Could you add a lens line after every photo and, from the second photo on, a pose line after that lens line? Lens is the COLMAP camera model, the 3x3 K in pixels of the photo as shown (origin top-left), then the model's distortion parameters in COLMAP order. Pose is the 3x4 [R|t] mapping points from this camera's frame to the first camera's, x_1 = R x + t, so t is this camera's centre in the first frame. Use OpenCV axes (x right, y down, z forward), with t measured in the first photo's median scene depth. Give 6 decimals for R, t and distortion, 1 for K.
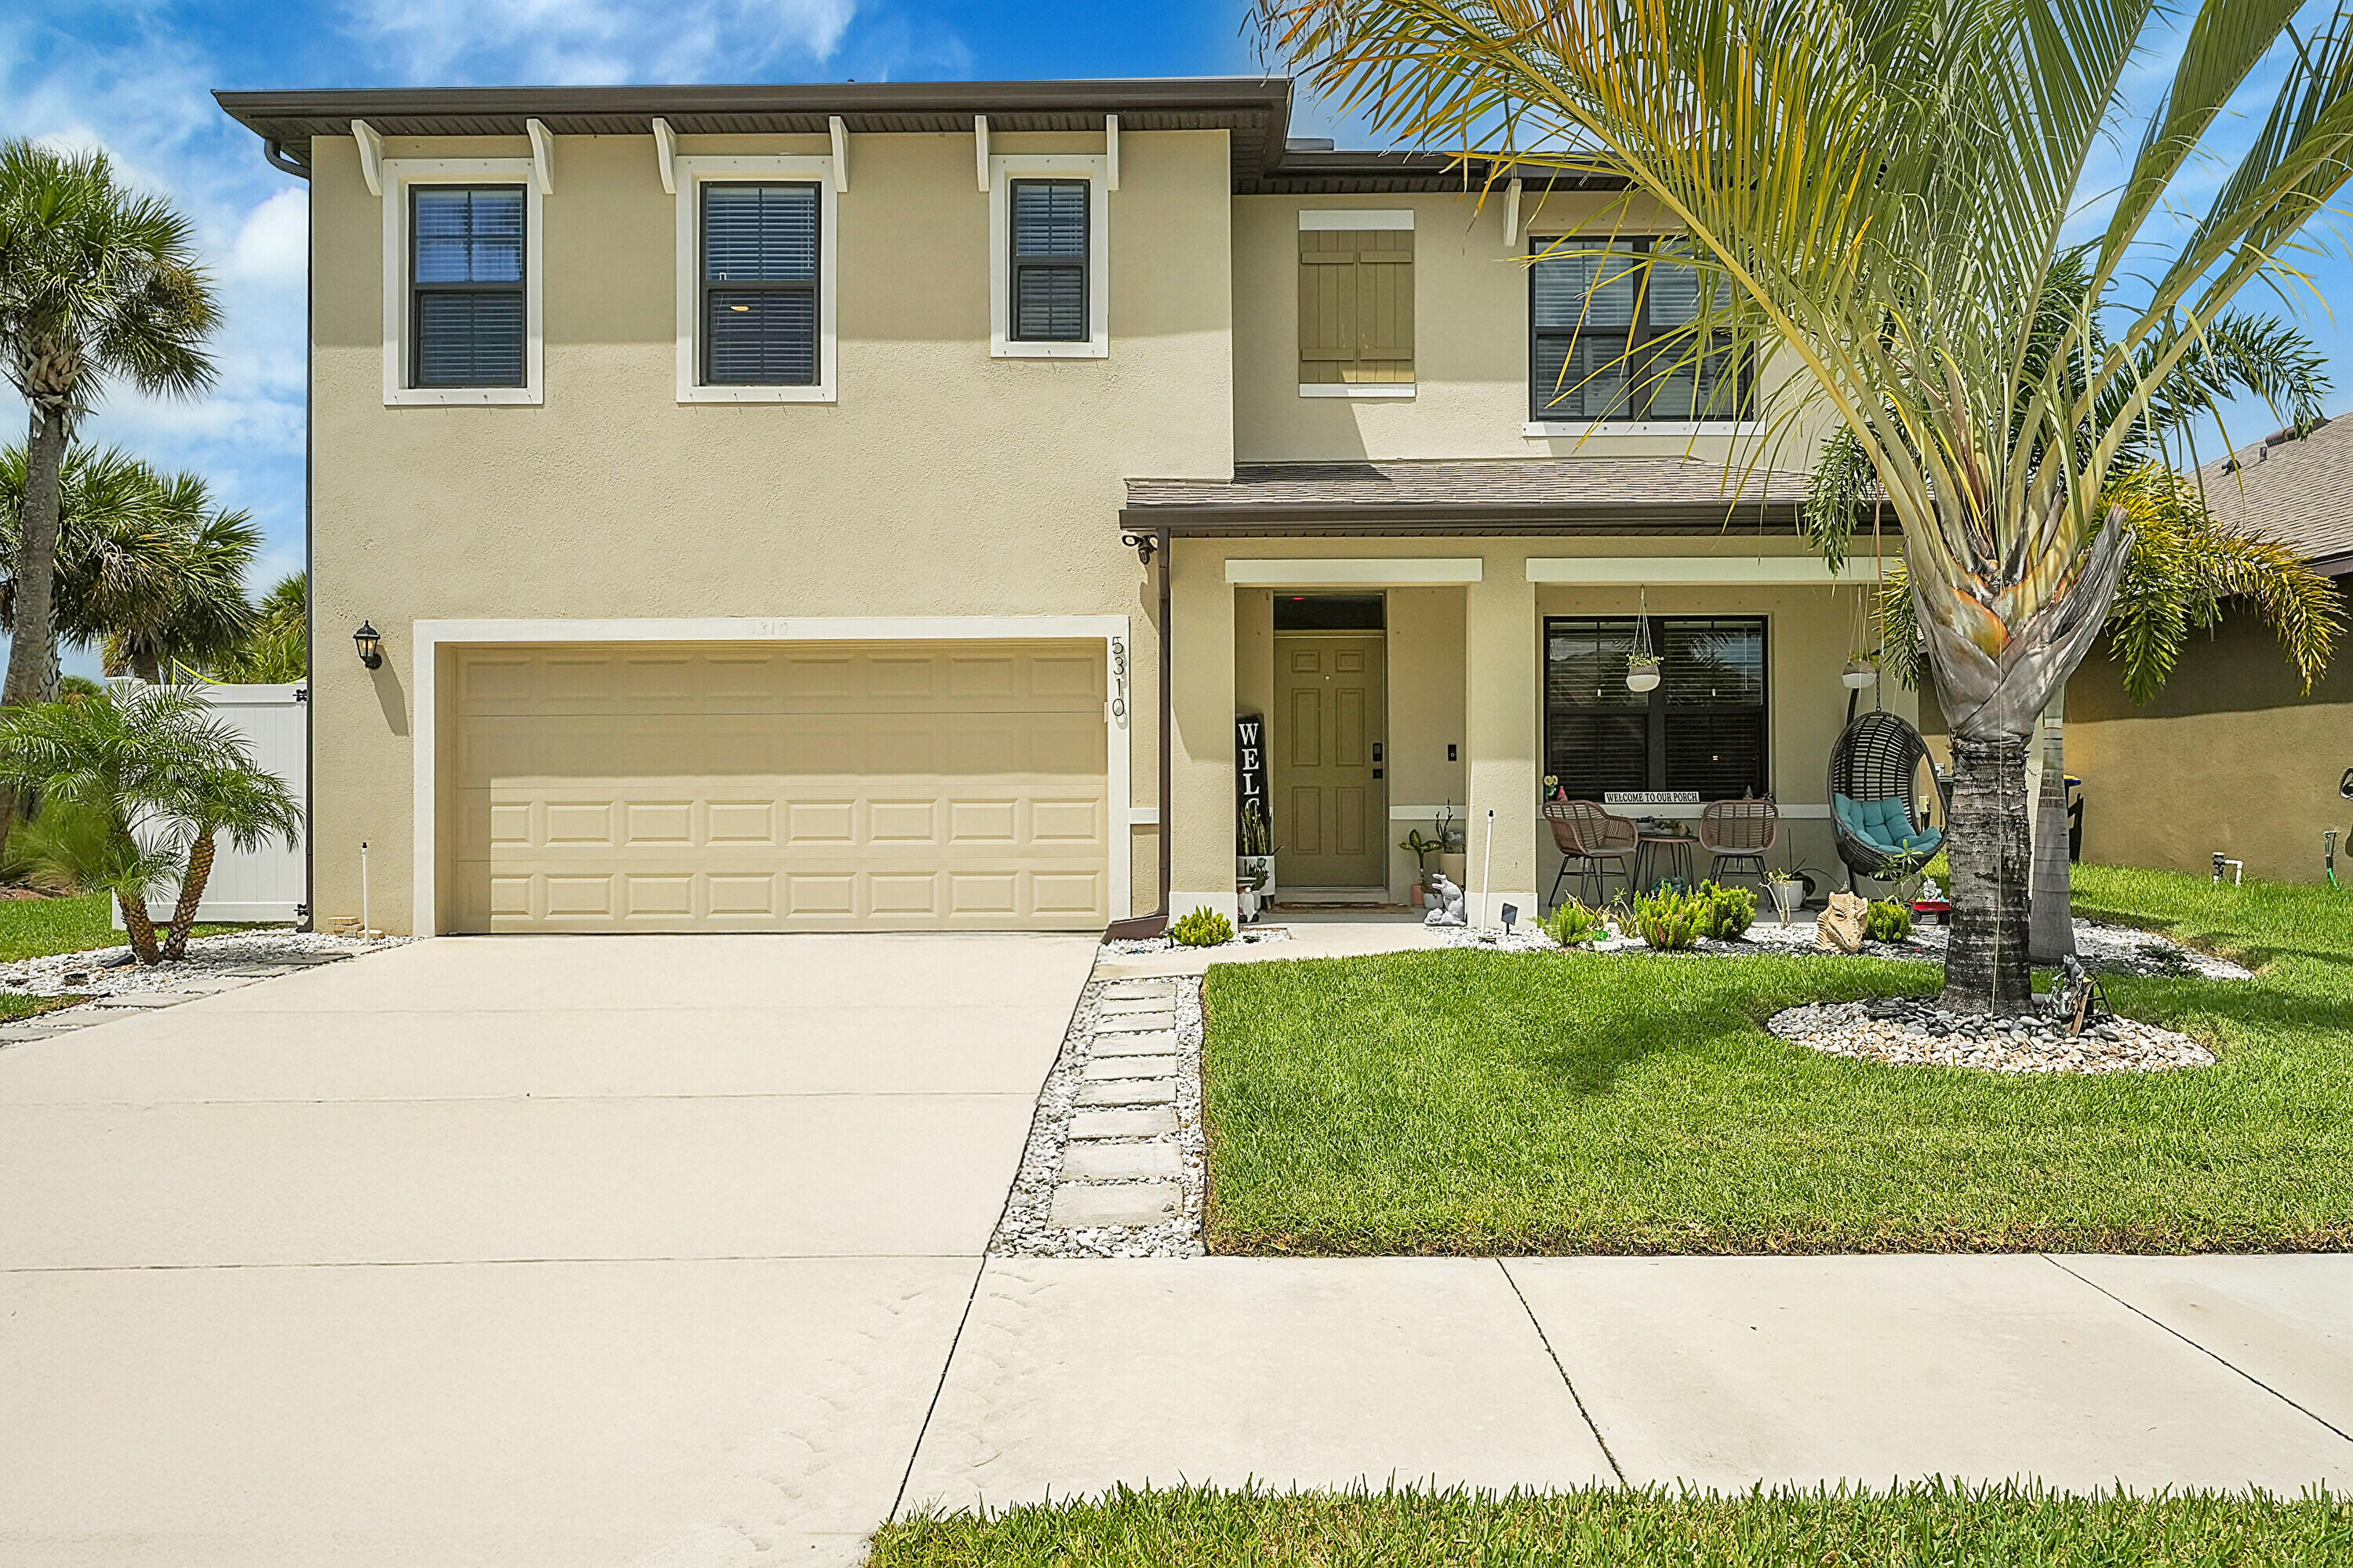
lens RADIAL K [[1537.6, 0, 1186.3], [0, 1537.6, 786.3], [0, 0, 1]] dist [0.006789, 0.001766]
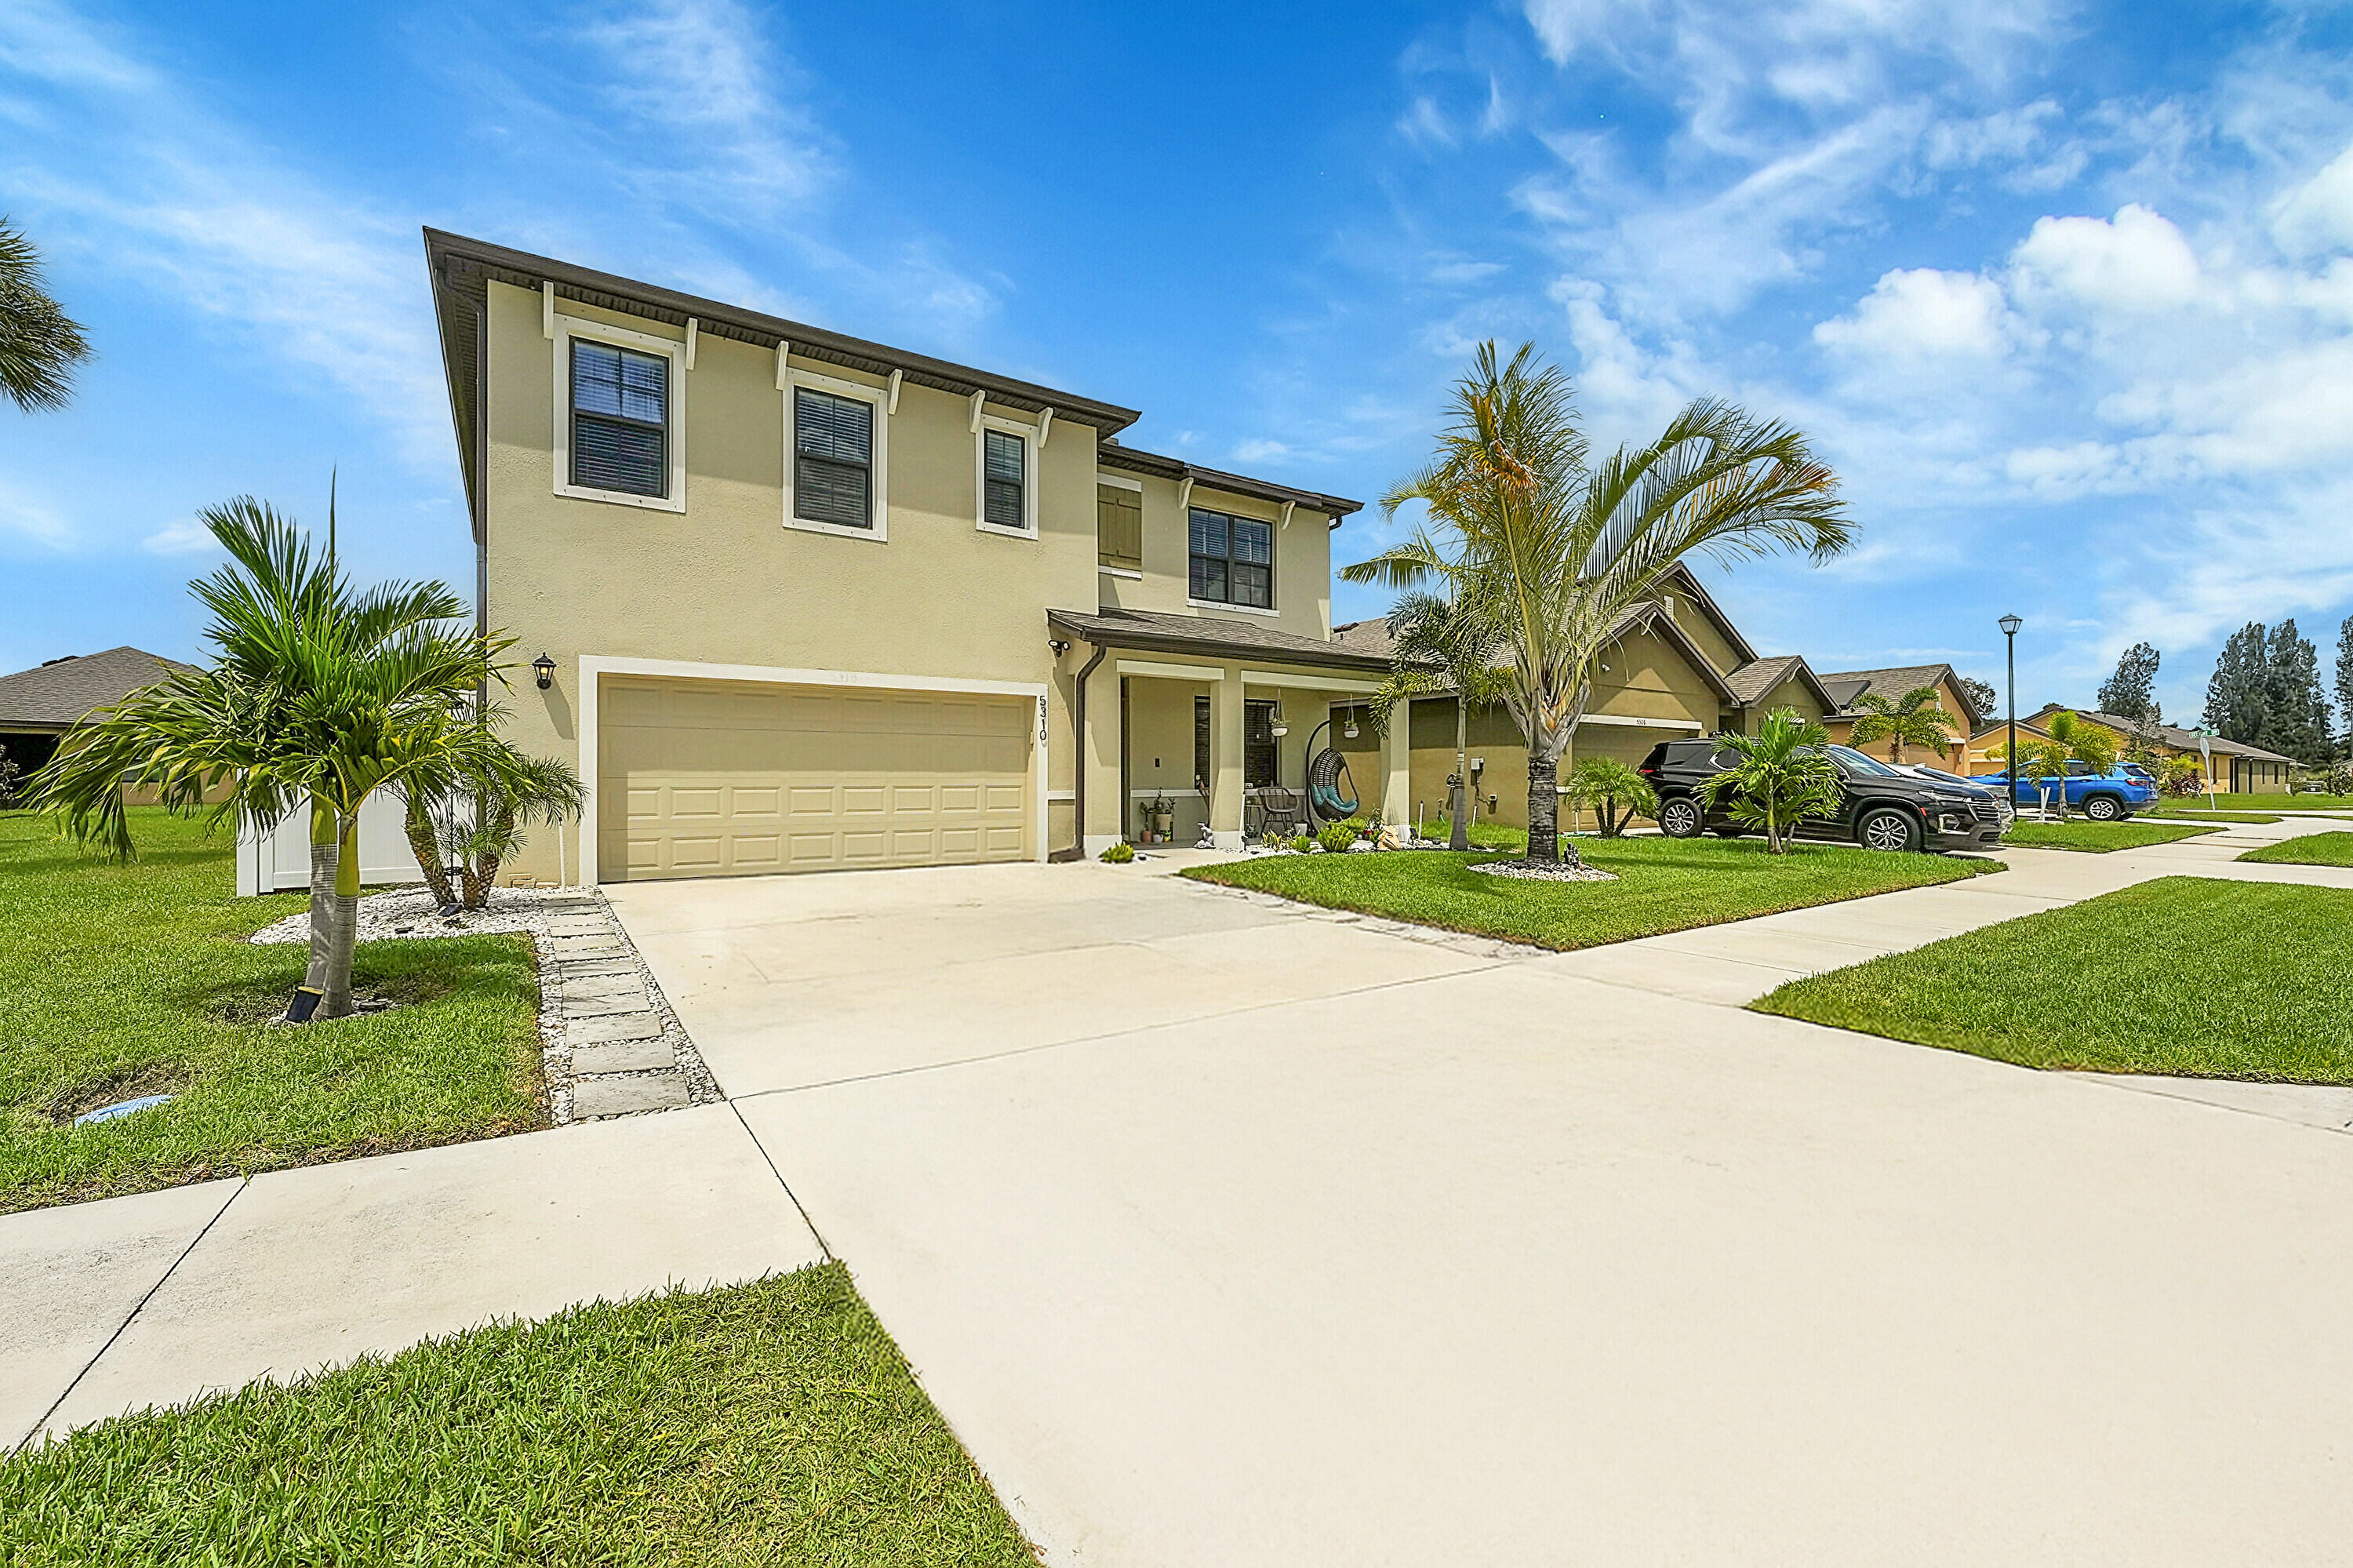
lens RADIAL K [[943.6, 0, 1169.8], [0, 943.6, 780.9], [0, 0, 1]] dist [0.020328, -0.000065]
pose [[0.822073, 0.003876, 0.569368, -0.549329], [-0.002951, 0.999992, -0.002546, 0.004710], [-0.569374, 0.000413, 0.822079, 0.003607]]
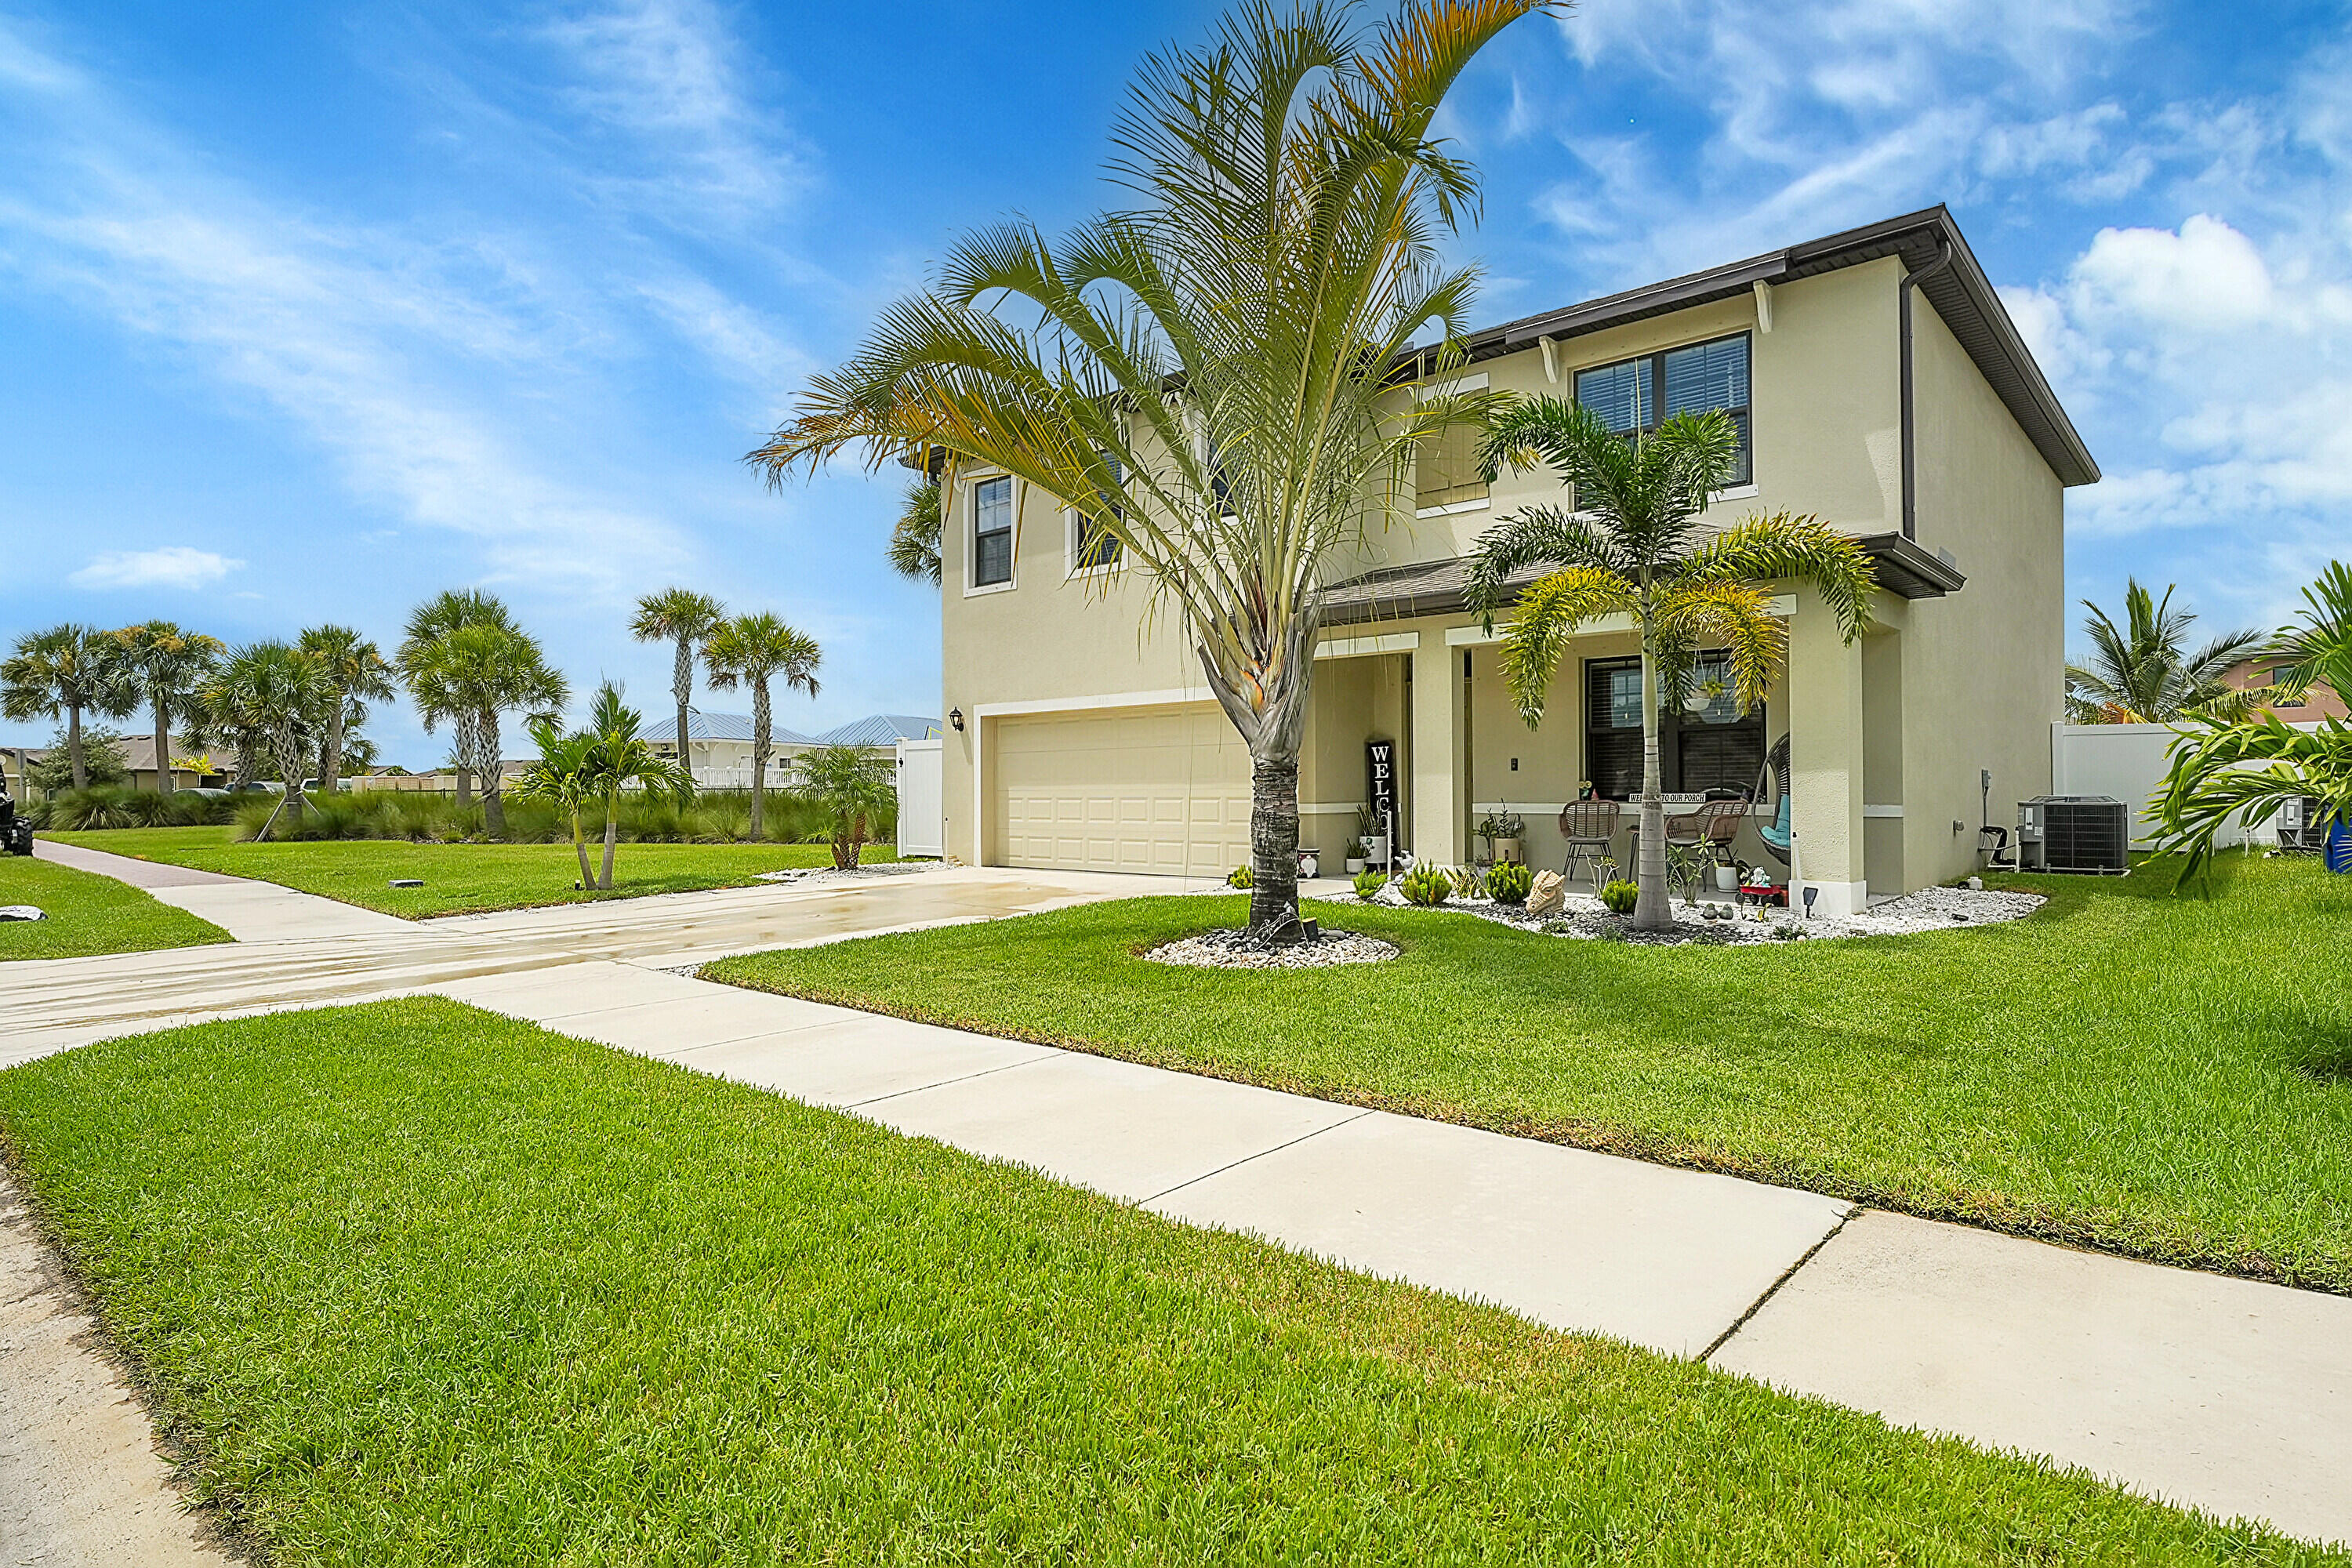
lens RADIAL K [[1228.2, 0, 1171.1], [0, 1228.2, 786.1], [0, 0, 1]] dist [-0.002673, -0.000198]
pose [[0.750559, -0.001792, -0.660801, 0.729957], [0.001890, 0.999998, -0.000564, -0.003075], [0.660801, -0.000826, 0.750561, -0.017014]]
